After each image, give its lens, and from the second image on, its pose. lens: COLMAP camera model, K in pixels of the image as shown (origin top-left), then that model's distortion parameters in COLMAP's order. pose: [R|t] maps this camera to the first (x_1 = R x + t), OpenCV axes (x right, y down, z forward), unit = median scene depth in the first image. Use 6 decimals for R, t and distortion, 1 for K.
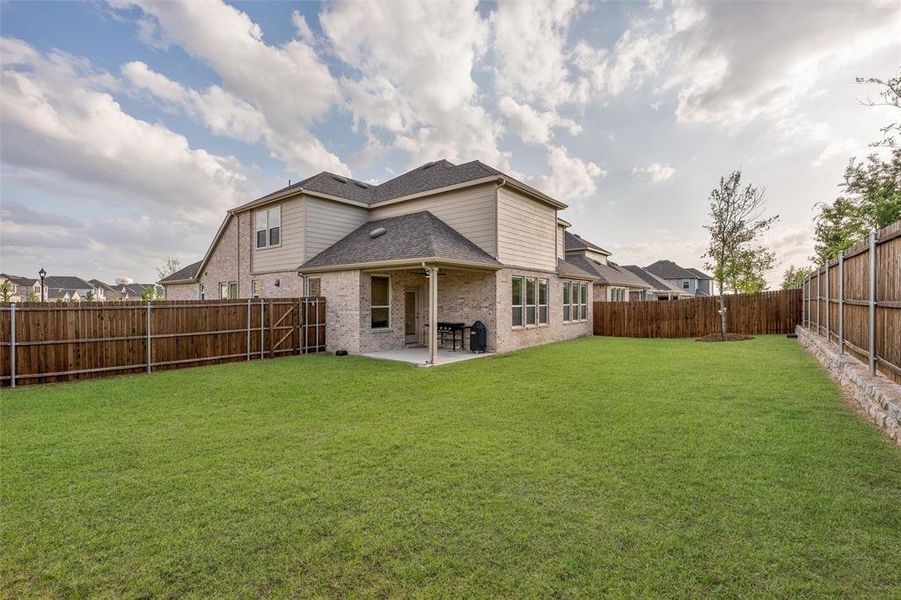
lens RADIAL K [[403.7, 0, 450.5], [0, 403.7, 300.0], [0, 0, 1]] dist [0.001079, -0.000071]
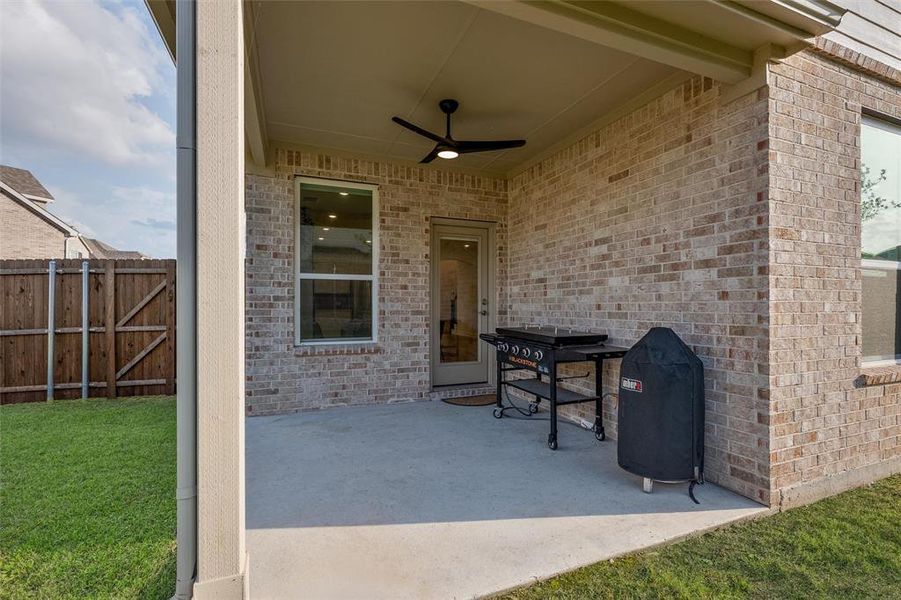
lens RADIAL K [[403.7, 0, 450.5], [0, 403.7, 300.0], [0, 0, 1]] dist [0.001079, -0.000071]
pose [[0.859695, -0.000258, -0.510808, 0.082471], [-0.001312, 0.999995, -0.002713, 0.037139], [0.510807, 0.003002, 0.859690, 0.760757]]
